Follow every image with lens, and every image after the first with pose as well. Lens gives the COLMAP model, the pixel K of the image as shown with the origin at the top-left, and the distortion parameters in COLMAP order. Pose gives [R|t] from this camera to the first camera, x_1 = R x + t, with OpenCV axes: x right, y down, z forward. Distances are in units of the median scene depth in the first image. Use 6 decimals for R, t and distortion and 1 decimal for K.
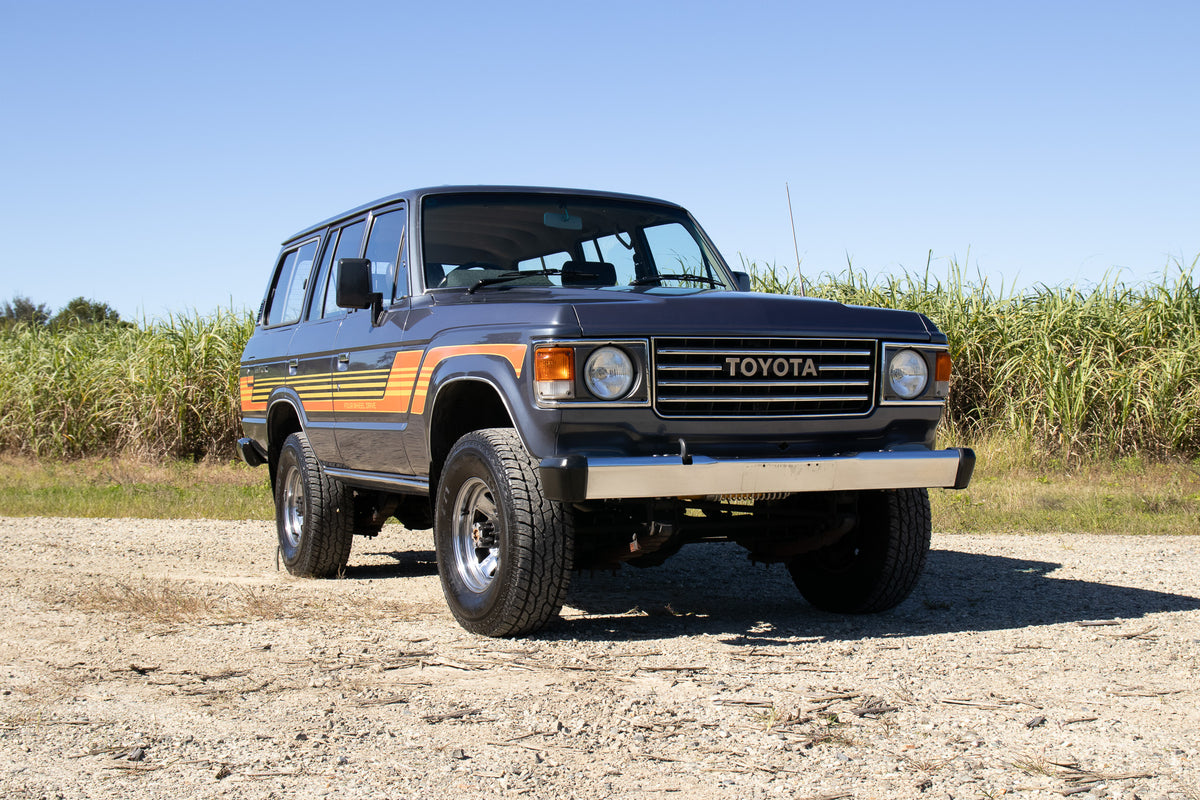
lens RADIAL K [[1794.1, 0, 599.8], [0, 1794.1, 402.3], [0, 0, 1]] dist [0.048323, 0.000000]
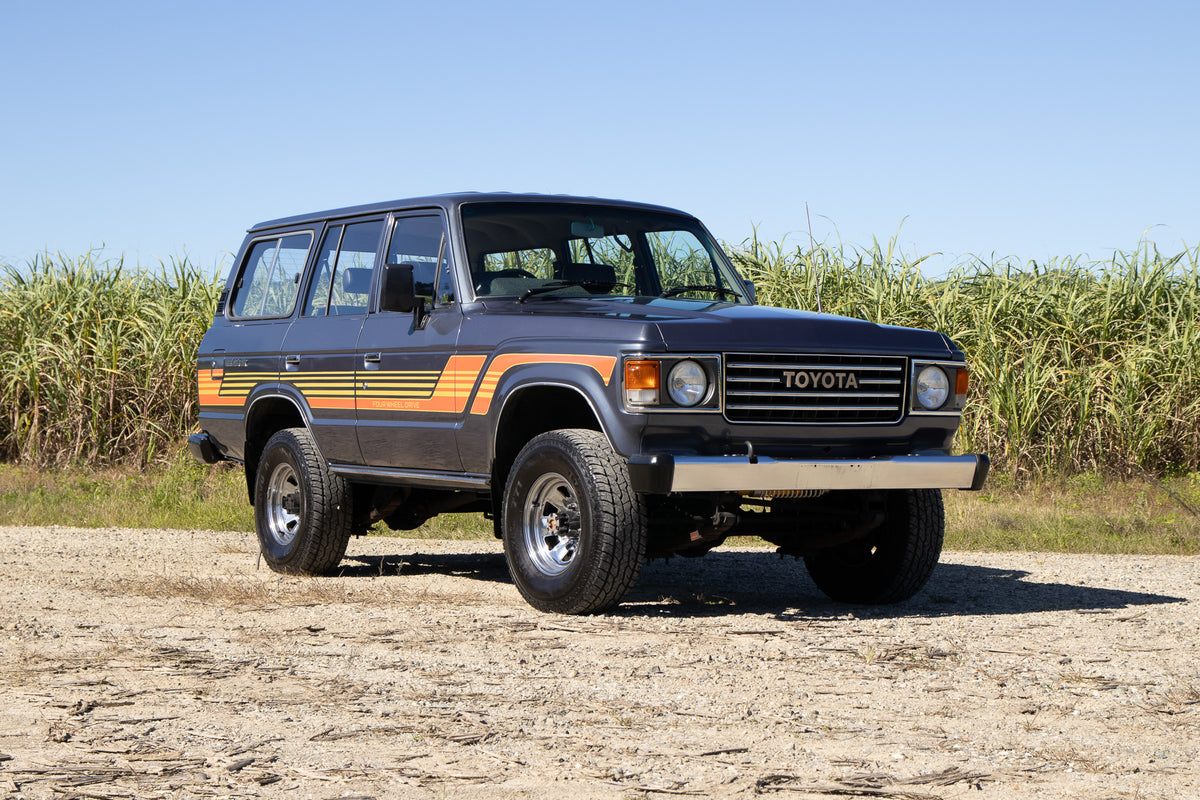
lens RADIAL K [[2630.7, 0, 587.9], [0, 2630.7, 400.6], [0, 0, 1]] dist [0.234469, 0.000000]
pose [[0.993782, 0.018996, 0.109710, -0.223867], [-0.019384, 0.999809, 0.002479, -0.007433], [-0.109642, -0.004590, 0.993961, -0.620427]]
